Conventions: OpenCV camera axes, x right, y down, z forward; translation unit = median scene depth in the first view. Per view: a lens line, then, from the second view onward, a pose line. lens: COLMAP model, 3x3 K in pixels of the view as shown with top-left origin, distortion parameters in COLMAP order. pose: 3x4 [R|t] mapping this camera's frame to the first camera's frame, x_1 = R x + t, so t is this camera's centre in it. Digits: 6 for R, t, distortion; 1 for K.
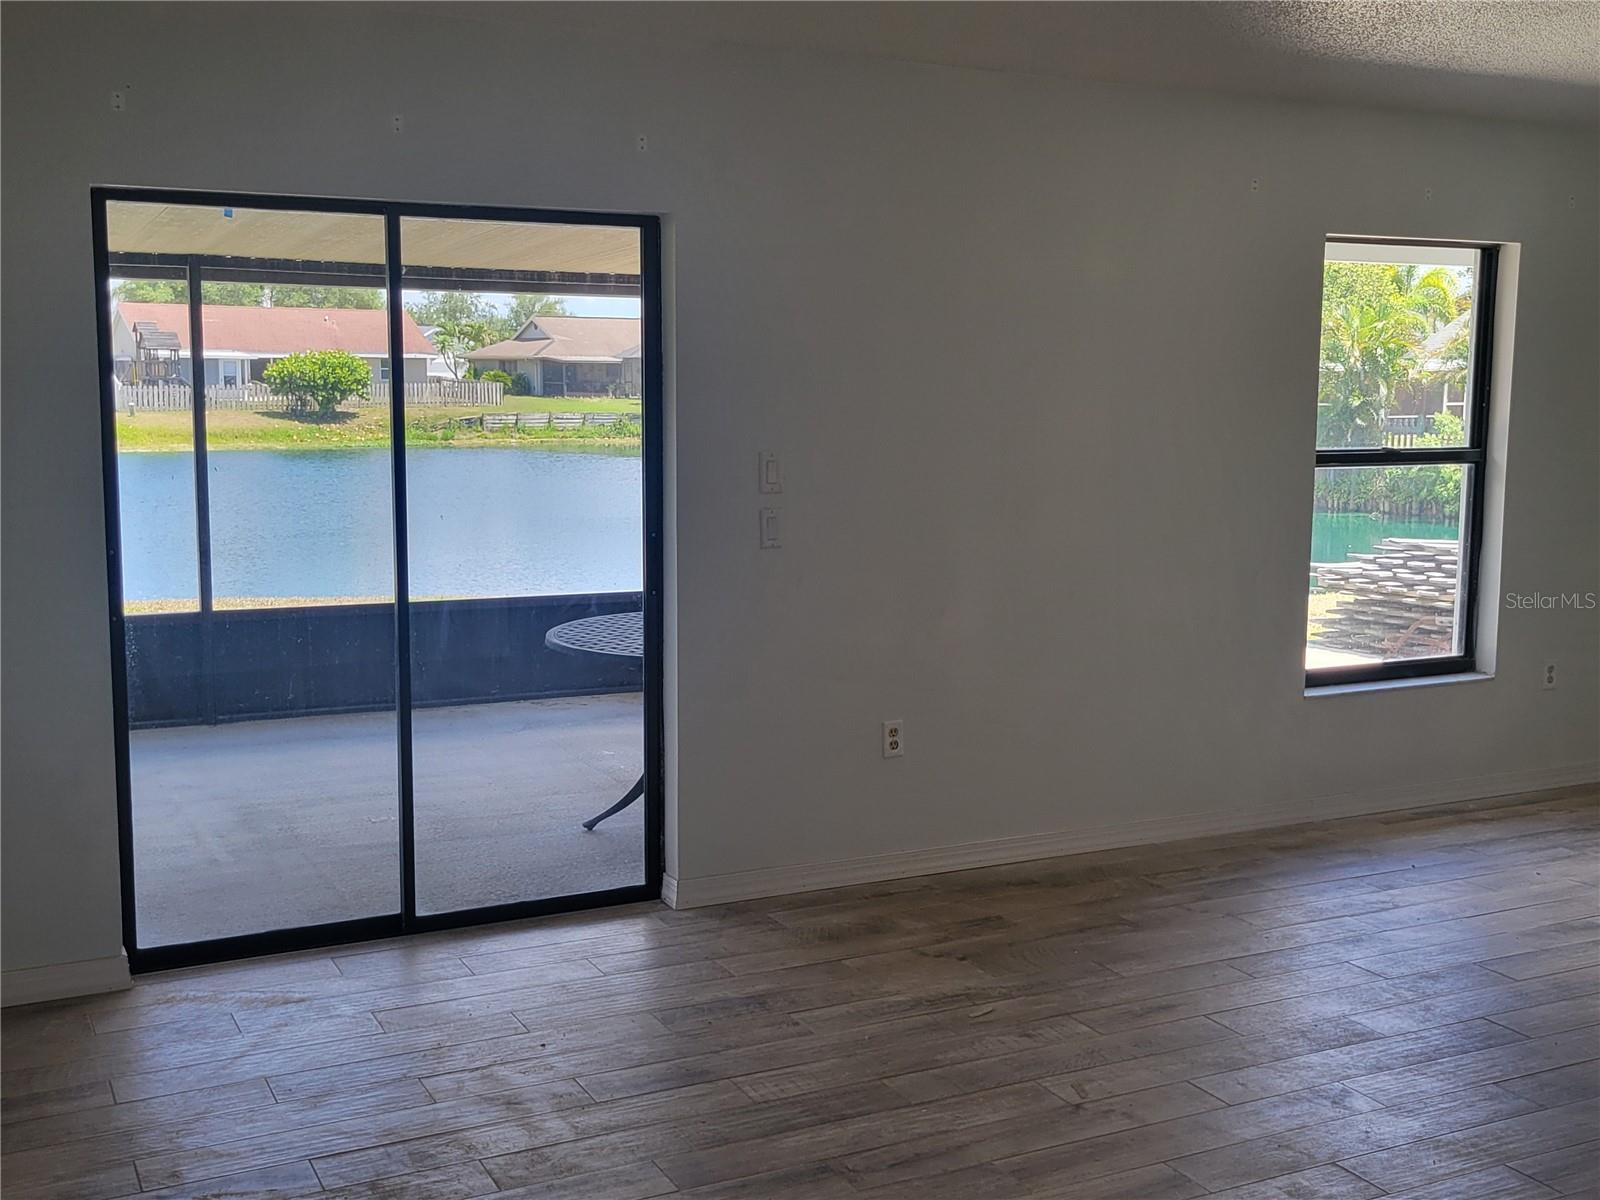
lens RADIAL K [[1764.9, 0, 822.7], [0, 1764.9, 591.1], [0, 0, 1]] dist [0.041041, -0.008700]
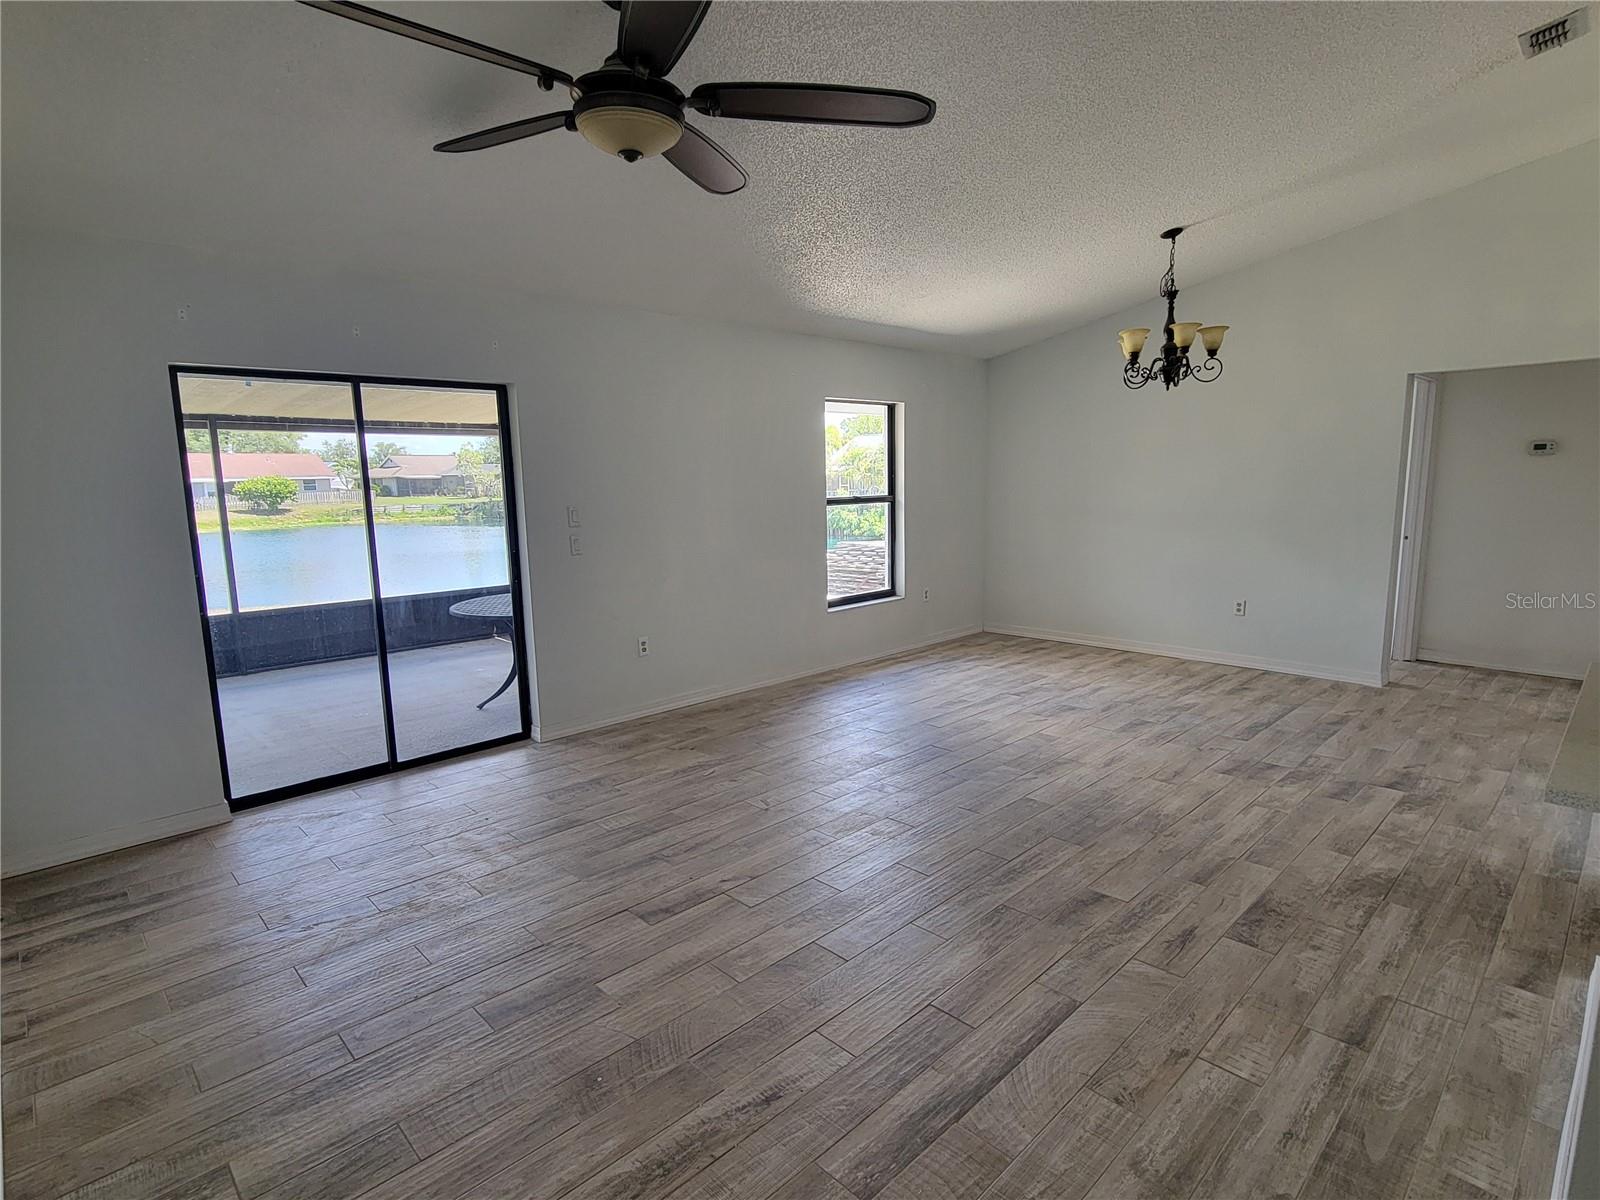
lens RADIAL K [[831.0, 0, 800.0], [0, 831.0, 600.0], [0, 0, 1]] dist [0.002581, -0.003462]
pose [[0.956660, -0.070503, 0.282542, -0.058044], [0.063757, 0.997419, 0.033011, 0.011176], [-0.284140, -0.013566, 0.958687, 0.041603]]
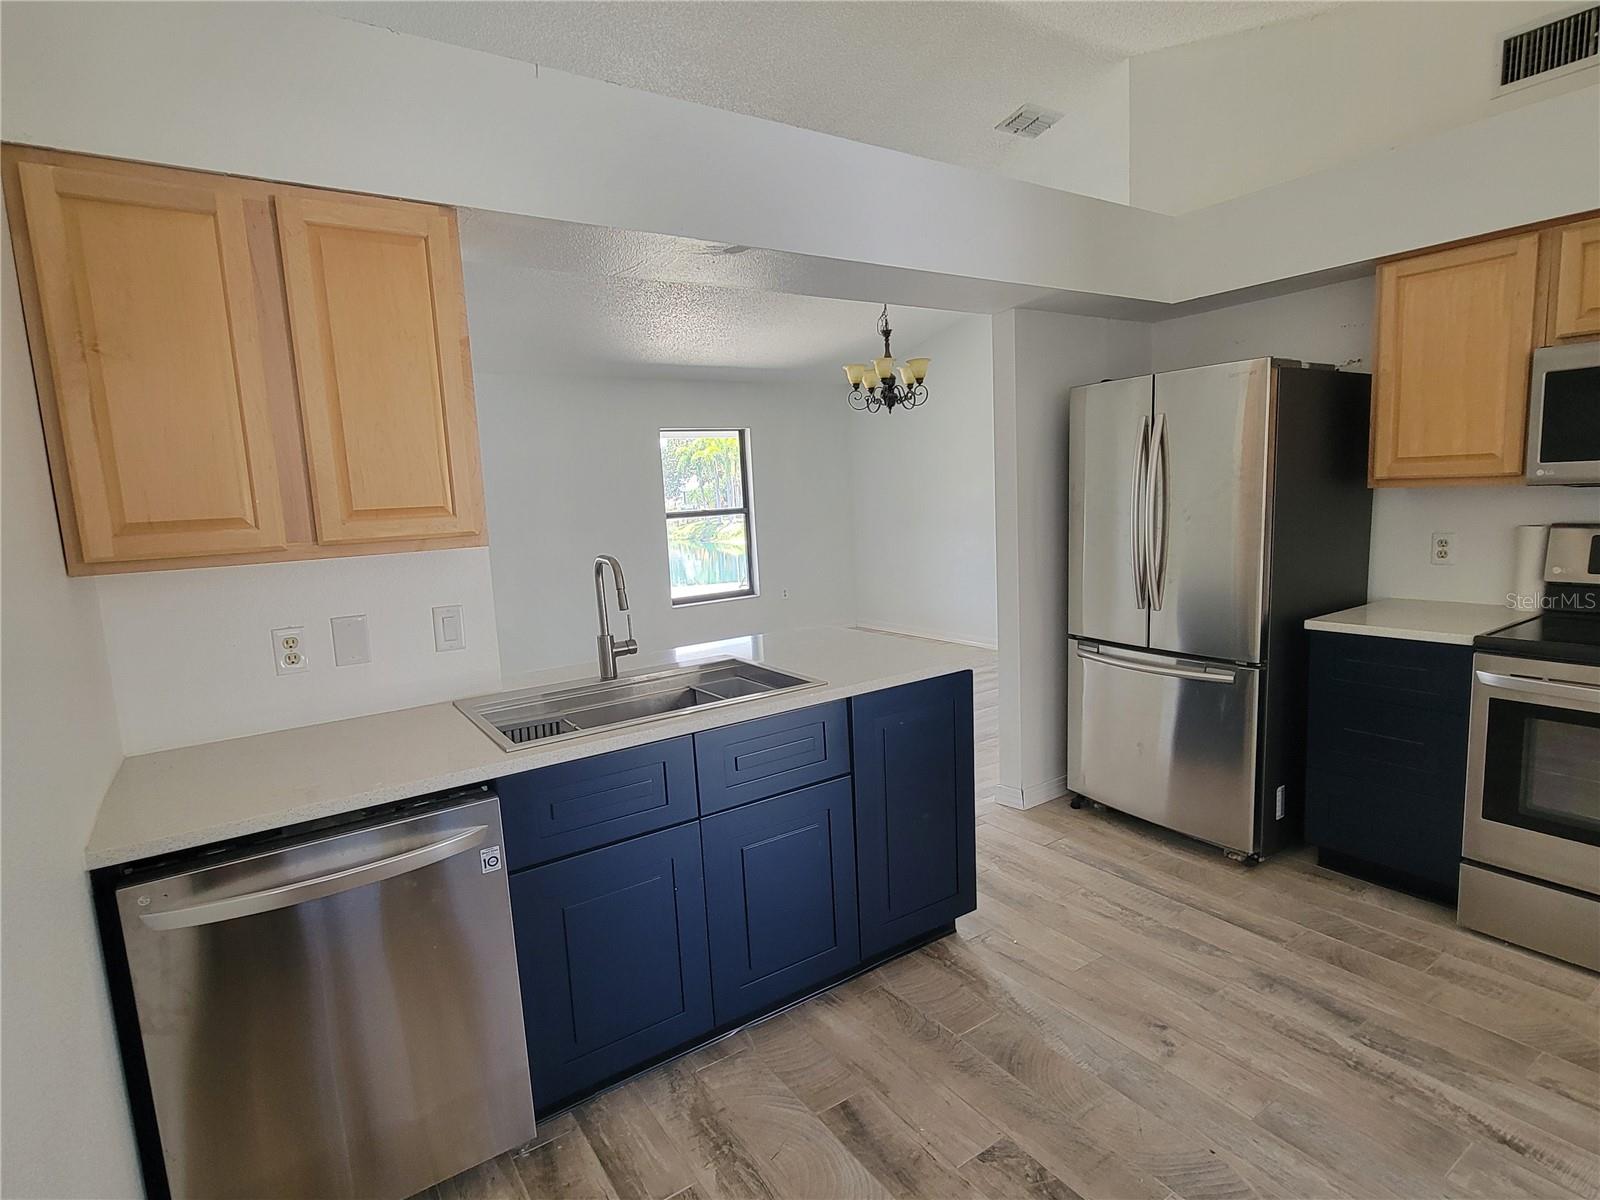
lens RADIAL K [[831.0, 0, 800.0], [0, 831.0, 600.0], [0, 0, 1]] dist [0.002581, -0.003462]
pose [[0.991384, -0.075632, 0.106949, 0.402790], [0.075038, 0.997135, 0.009569, 0.061807], [-0.107366, -0.001461, 0.994218, -0.275992]]
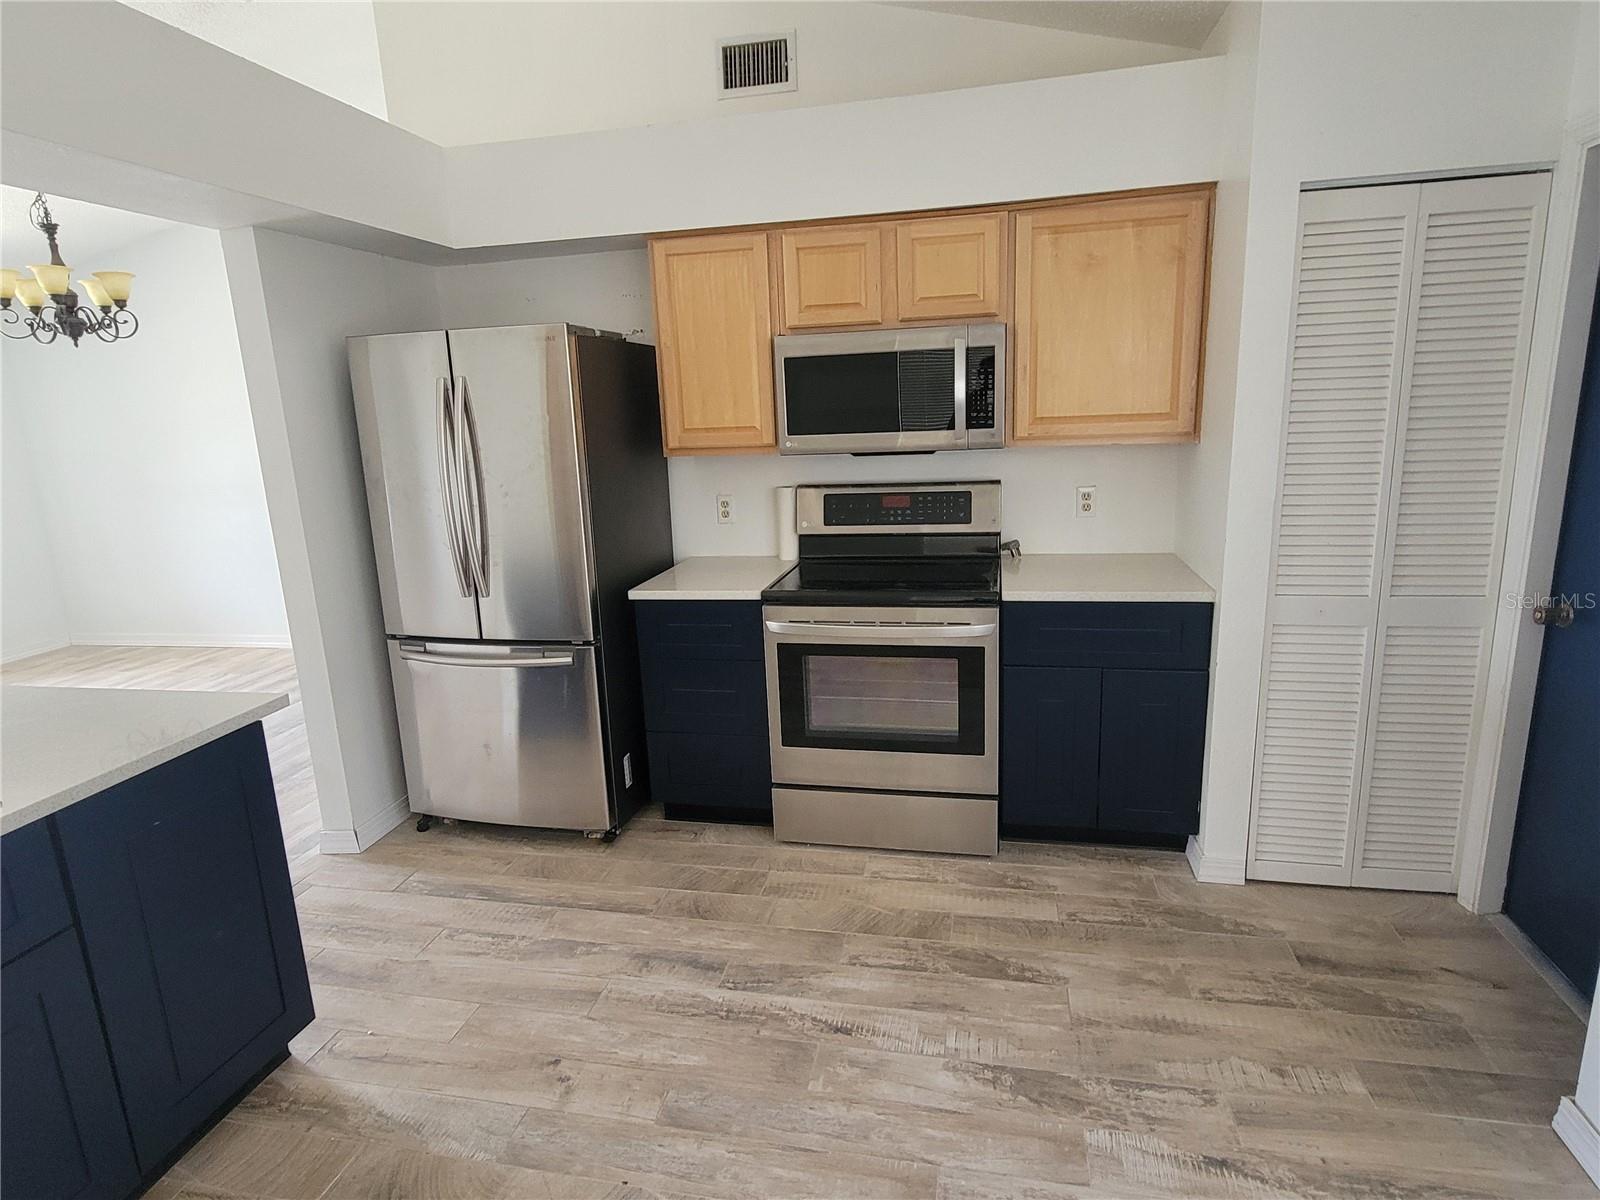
lens RADIAL K [[879.2, 0, 800.0], [0, 879.2, 600.0], [0, 0, 1]] dist [0.000439, 0.000895]
pose [[0.632008, -0.207857, 0.746566, 0.423630], [0.145939, 0.978045, 0.148760, 0.041140], [-0.761096, 0.014936, 0.648467, -0.234314]]
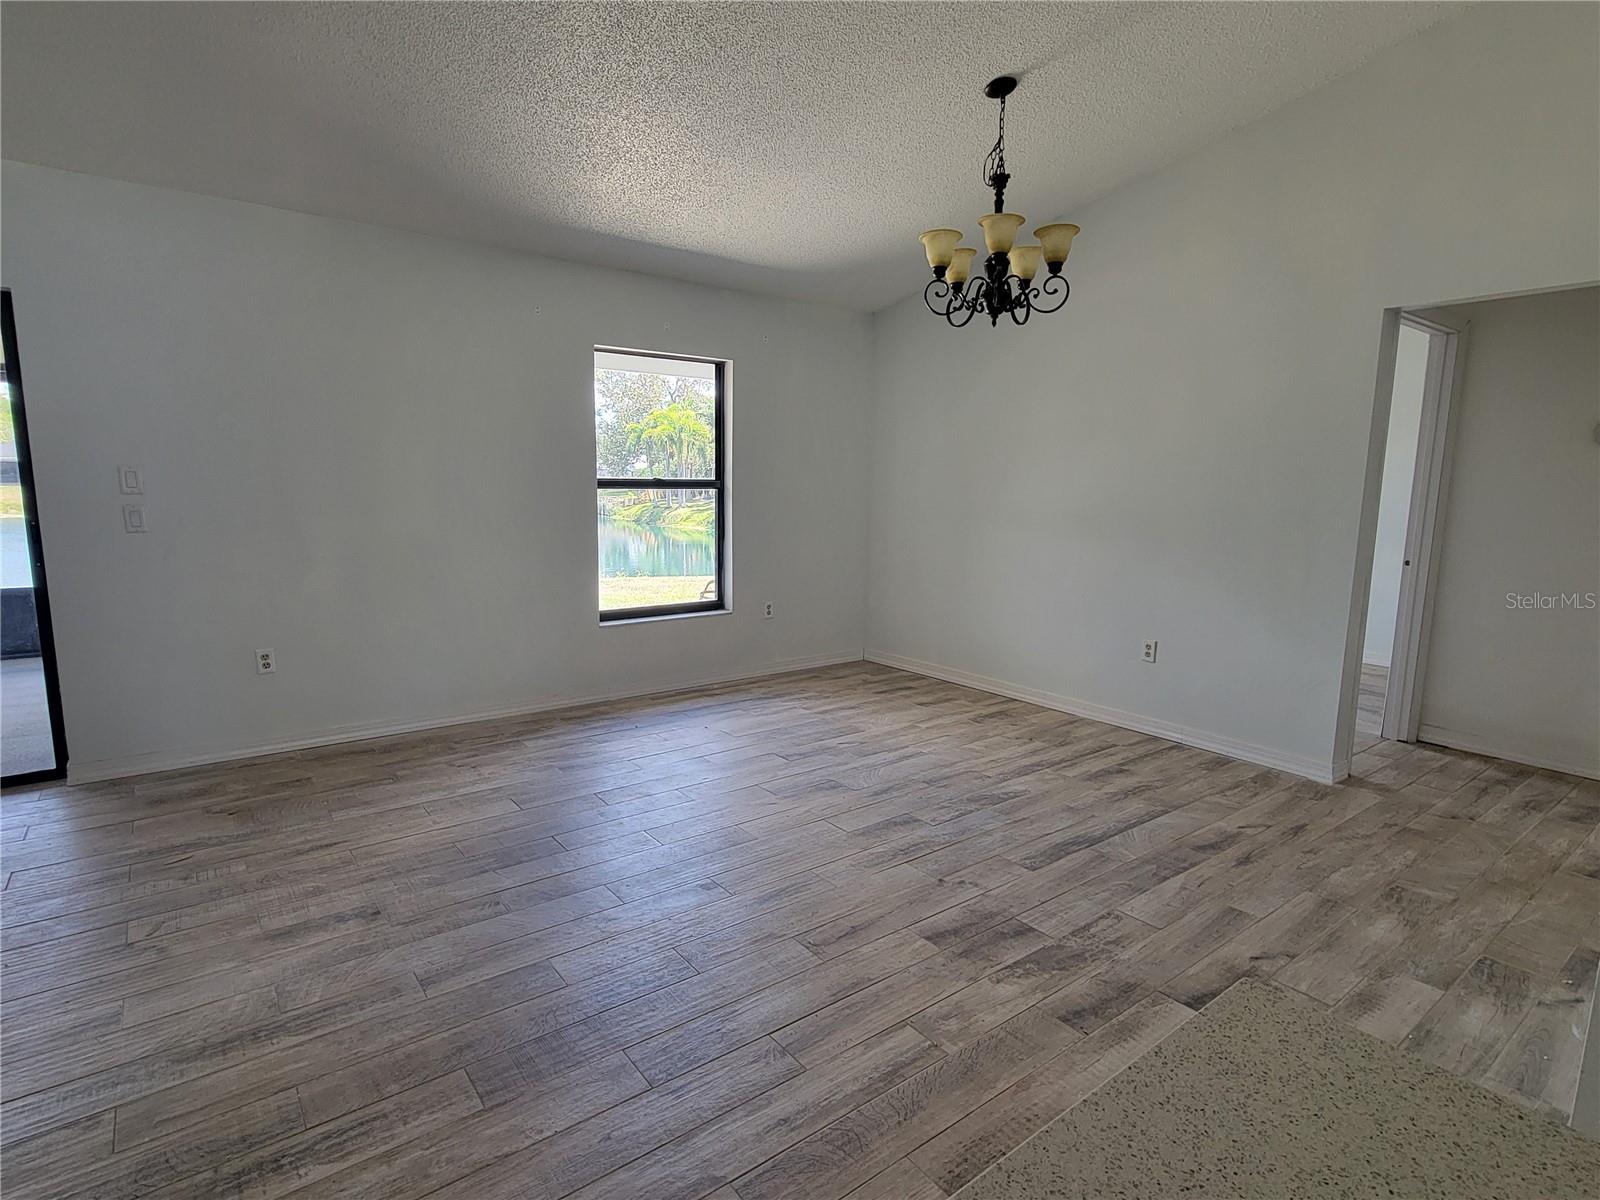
lens RADIAL K [[831.0, 0, 800.0], [0, 831.0, 600.0], [0, 0, 1]] dist [0.002581, -0.003462]
pose [[0.984603, -0.021077, 0.173530, 0.396753], [0.017209, 0.999569, 0.023764, 0.024140], [-0.173957, -0.020412, 0.984542, 0.240852]]
